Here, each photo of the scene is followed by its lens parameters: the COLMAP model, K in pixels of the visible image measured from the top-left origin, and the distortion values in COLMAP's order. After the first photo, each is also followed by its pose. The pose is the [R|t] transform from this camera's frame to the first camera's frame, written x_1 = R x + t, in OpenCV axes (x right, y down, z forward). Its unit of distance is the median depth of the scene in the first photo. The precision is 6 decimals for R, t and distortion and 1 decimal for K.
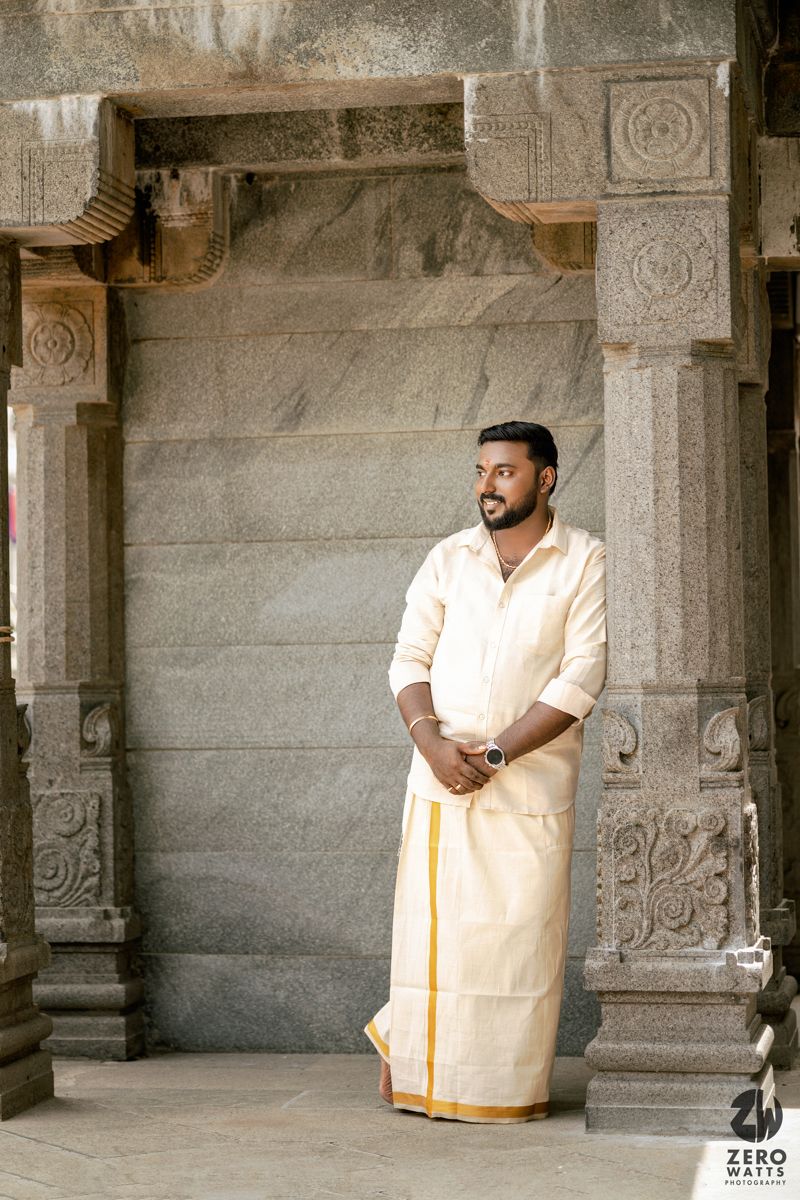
lens RADIAL K [[2804.3, 0, 400.0], [0, 2804.3, 600.0], [0, 0, 1]] dist [0.034454, -0.415778]
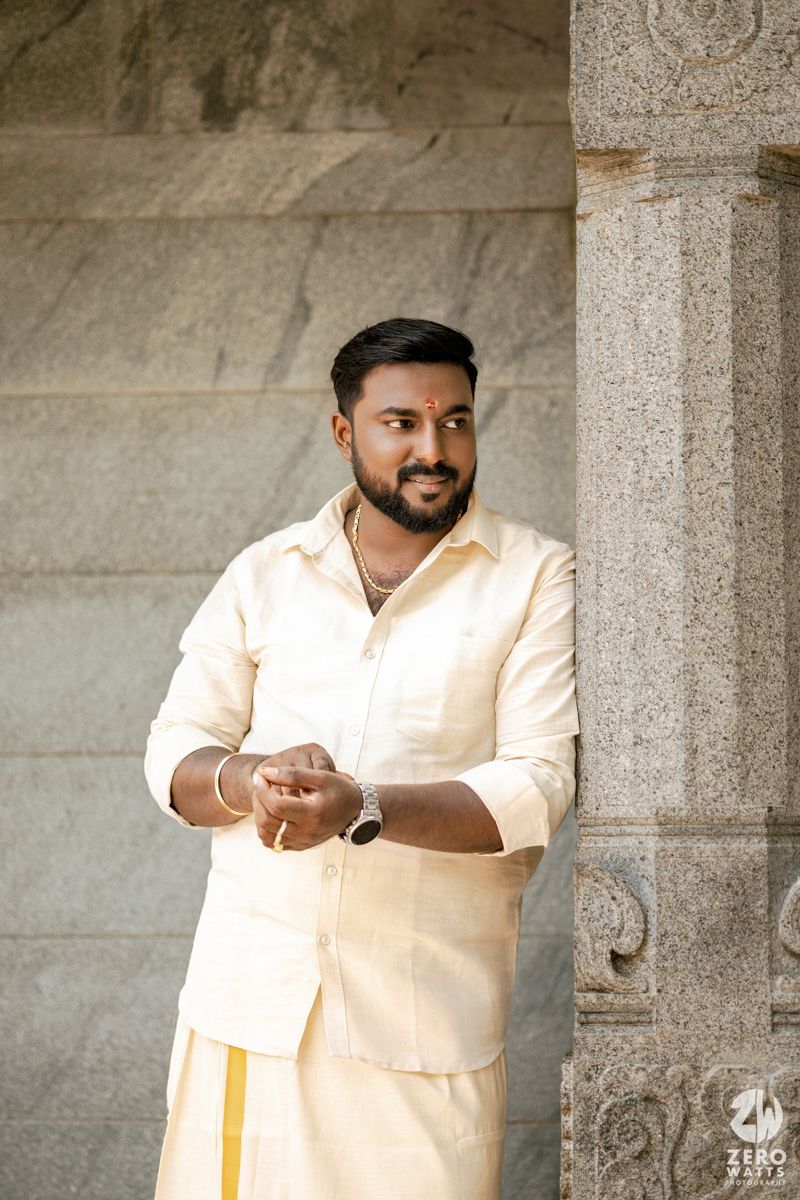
lens RADIAL K [[2804.3, 0, 400.0], [0, 2804.3, 600.0], [0, 0, 1]] dist [0.034454, -0.415778]
pose [[0.993174, 0.024462, 0.114048, -0.015305], [-0.016612, 0.997459, -0.069284, 0.022796], [-0.115453, 0.066917, 0.991056, 0.423844]]
